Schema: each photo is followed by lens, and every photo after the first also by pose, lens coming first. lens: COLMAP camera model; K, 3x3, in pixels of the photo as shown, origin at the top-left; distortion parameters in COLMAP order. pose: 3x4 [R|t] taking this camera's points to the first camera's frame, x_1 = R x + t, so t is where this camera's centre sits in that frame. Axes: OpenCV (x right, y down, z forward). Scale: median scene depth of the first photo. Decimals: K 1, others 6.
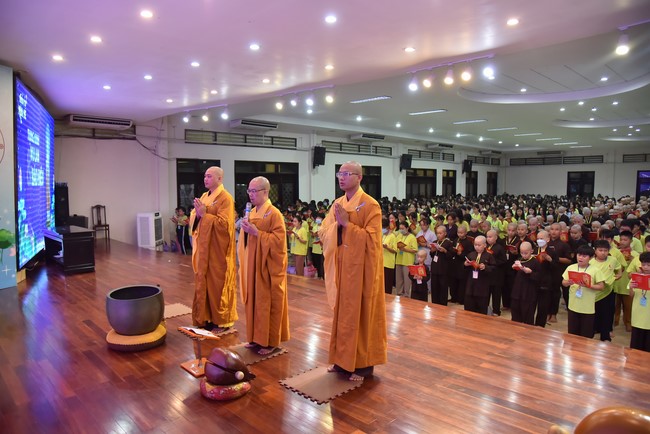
lens RADIAL K [[432.3, 0, 324.2], [0, 432.3, 214.4], [0, 0, 1]] dist [-0.061553, 0.014072]
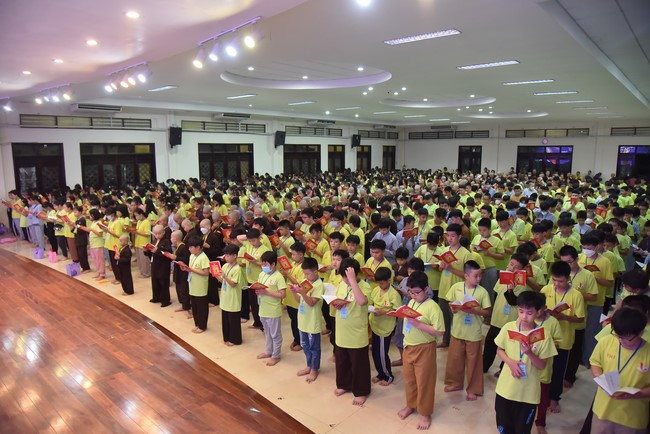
lens RADIAL K [[432.3, 0, 323.4], [0, 432.3, 216.4], [0, 0, 1]] dist [-0.061553, 0.014072]
pose [[0.999822, -0.003456, 0.018533, 0.259445], [0.001873, 0.996397, 0.084792, -0.022365], [-0.018759, -0.084742, 0.996226, -0.045285]]
